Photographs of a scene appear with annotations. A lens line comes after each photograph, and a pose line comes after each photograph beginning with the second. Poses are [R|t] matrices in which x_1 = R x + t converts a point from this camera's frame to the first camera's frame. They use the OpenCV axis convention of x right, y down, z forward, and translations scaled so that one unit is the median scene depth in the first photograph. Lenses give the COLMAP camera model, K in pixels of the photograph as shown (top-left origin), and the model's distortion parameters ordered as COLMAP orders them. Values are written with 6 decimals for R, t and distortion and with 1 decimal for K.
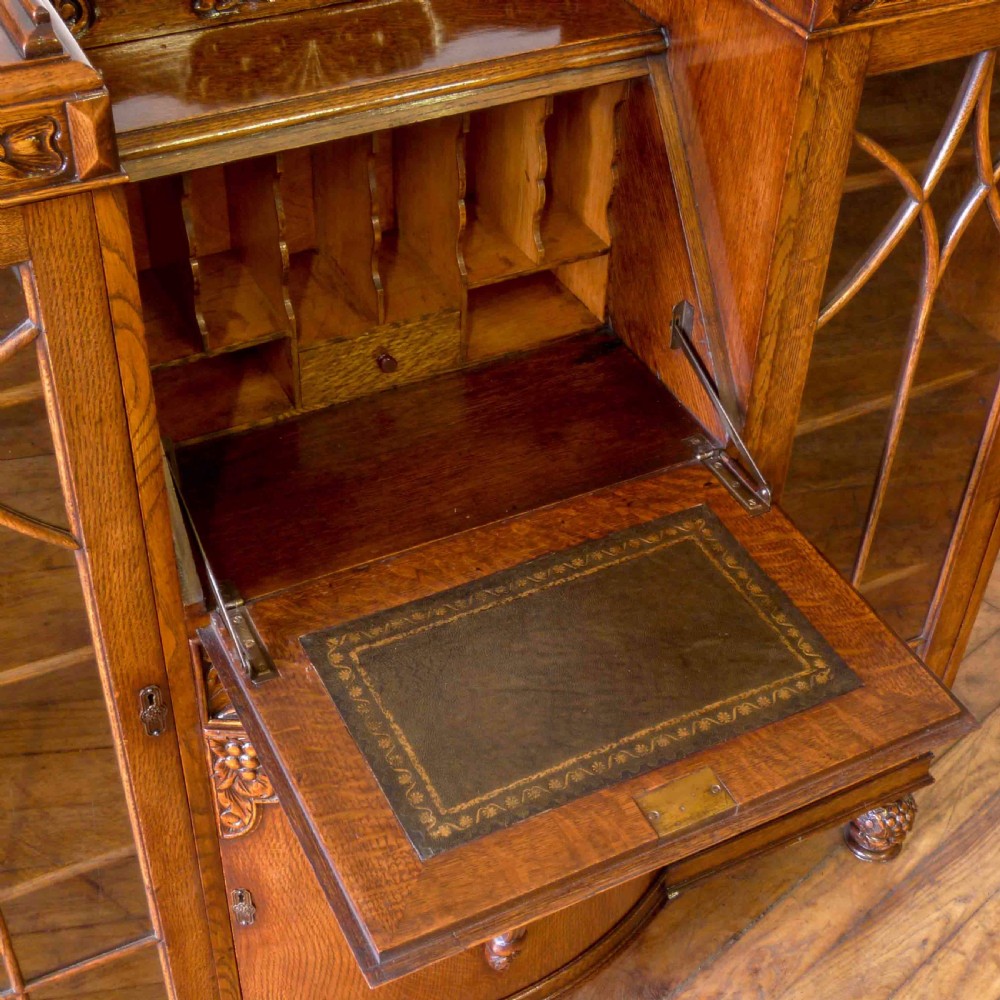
lens RADIAL K [[1520.8, 0, 493.9], [0, 1520.8, 500.5], [0, 0, 1]] dist [-0.071345, 0.108031]
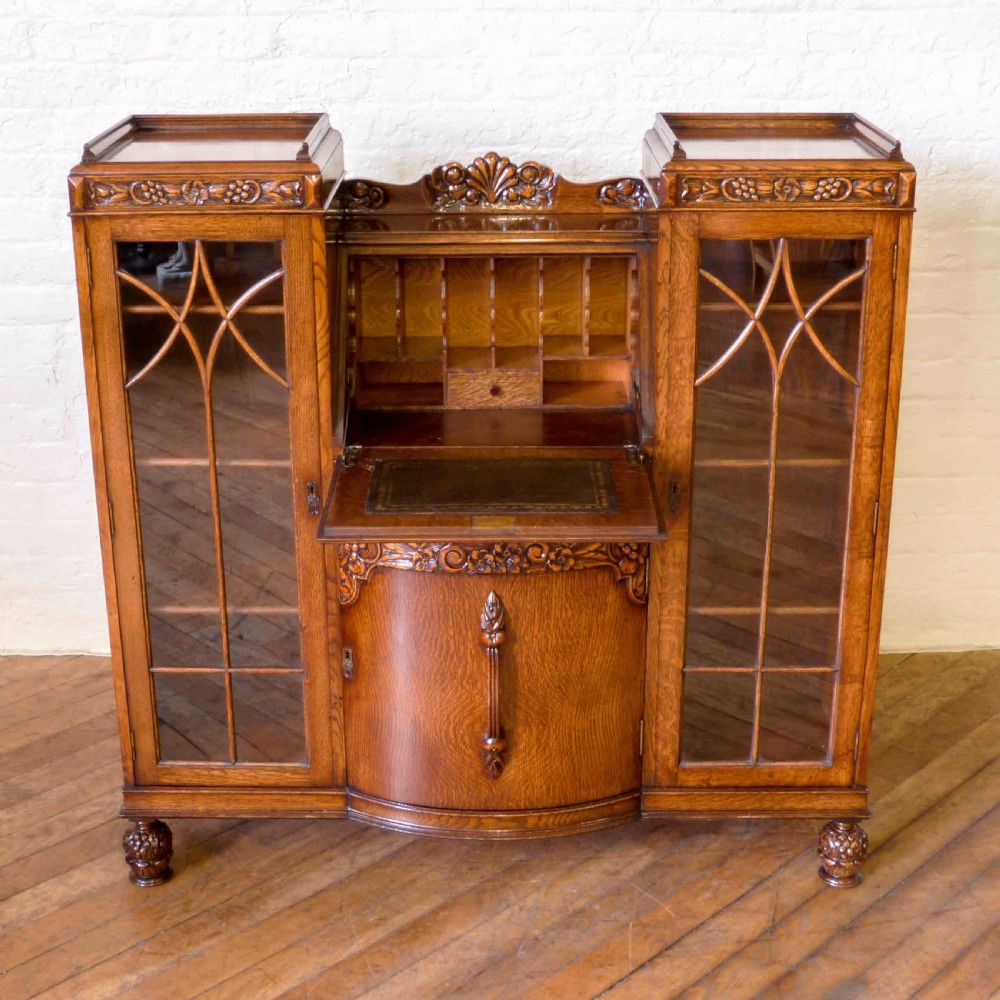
lens RADIAL K [[1655.2, 0, 486.6], [0, 1655.2, 495.7], [0, 0, 1]] dist [-0.088579, 0.265333]
pose [[0.885686, 0.126772, -0.446642, 0.932031], [-0.277898, 0.915394, -0.291250, 0.686953], [0.371931, 0.382078, 0.845981, -0.760430]]
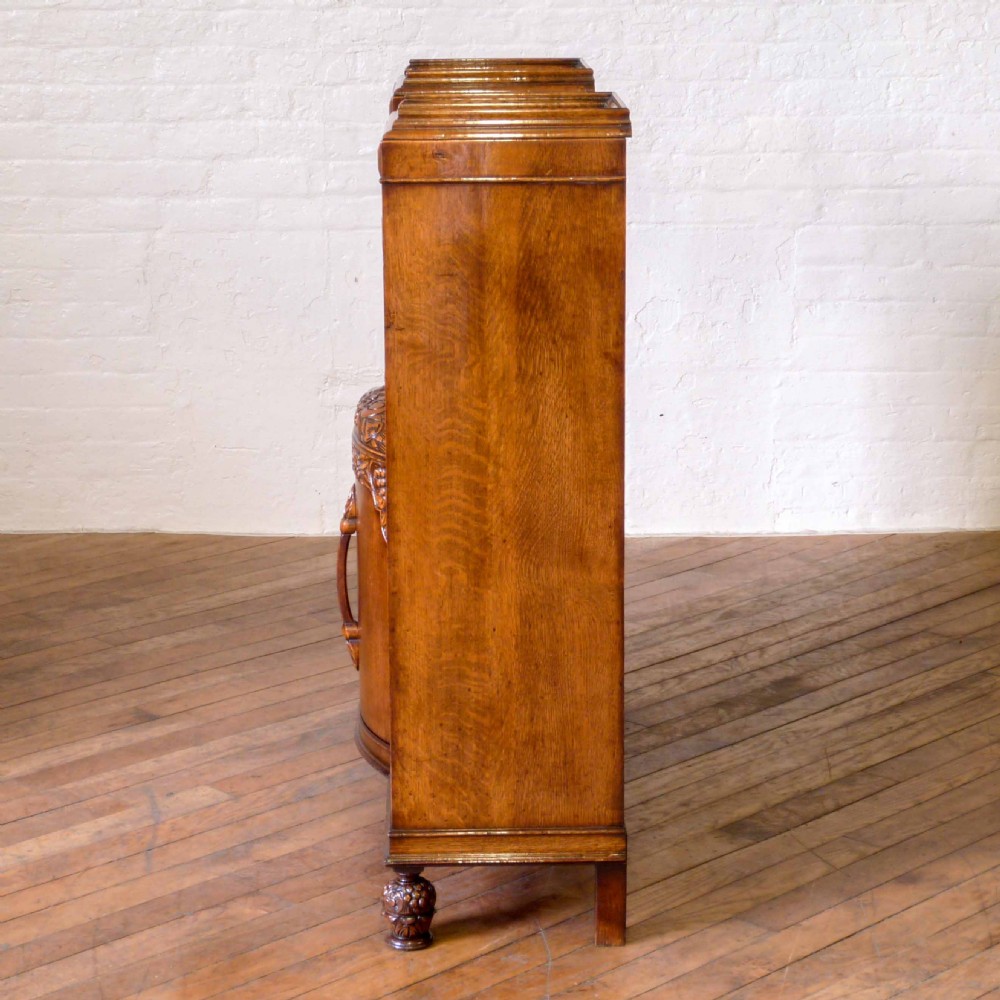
lens RADIAL K [[2527.6, 0, 497.2], [0, 2527.6, 497.9], [0, 0, 1]] dist [-0.017185, 0.779935]
pose [[0.880219, 0.075680, -0.468494, 2.012309], [-0.286341, 0.871949, -0.397132, 2.075704], [0.378448, 0.483712, 0.789177, -2.235172]]
